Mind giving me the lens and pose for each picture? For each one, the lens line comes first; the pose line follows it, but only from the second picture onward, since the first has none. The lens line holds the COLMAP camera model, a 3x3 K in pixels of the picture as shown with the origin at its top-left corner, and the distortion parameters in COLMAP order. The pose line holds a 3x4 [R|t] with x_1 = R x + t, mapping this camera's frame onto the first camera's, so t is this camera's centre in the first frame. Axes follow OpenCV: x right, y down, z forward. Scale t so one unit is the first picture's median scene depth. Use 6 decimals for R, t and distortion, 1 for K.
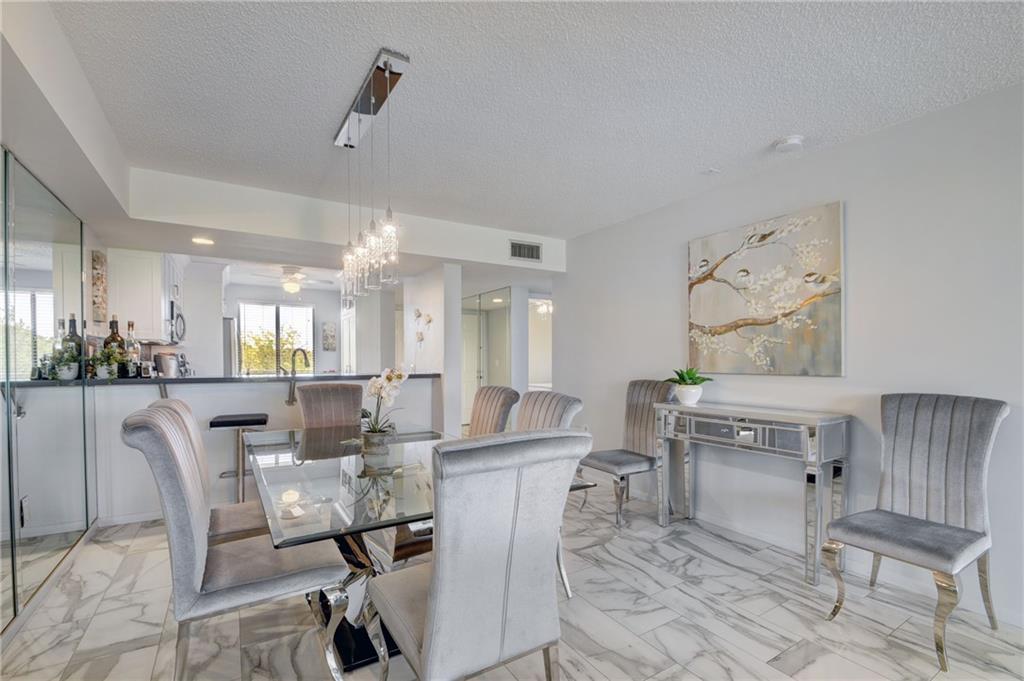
lens RADIAL K [[450.5, 0, 503.4], [0, 450.5, 364.8], [0, 0, 1]] dist [0.003923, -0.012115]
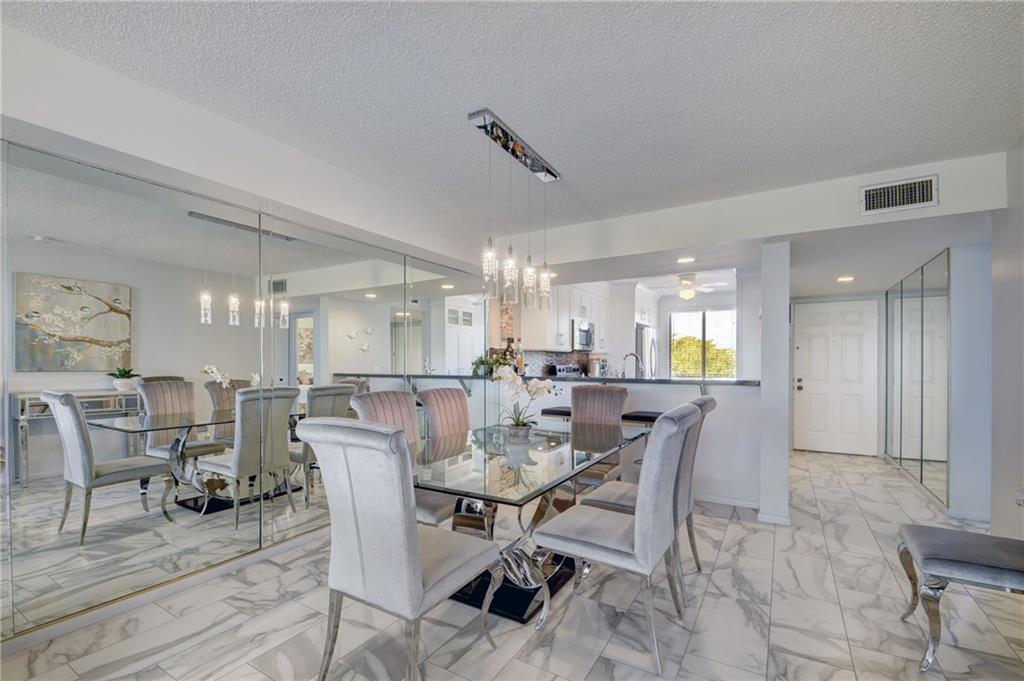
lens RADIAL K [[450.5, 0, 503.4], [0, 450.5, 364.8], [0, 0, 1]] dist [0.003923, -0.012115]
pose [[0.449954, 0.006074, -0.893031, 0.375017], [-0.013453, 0.999909, 0.000023, -0.003889], [0.892950, 0.012004, 0.449995, 0.216770]]
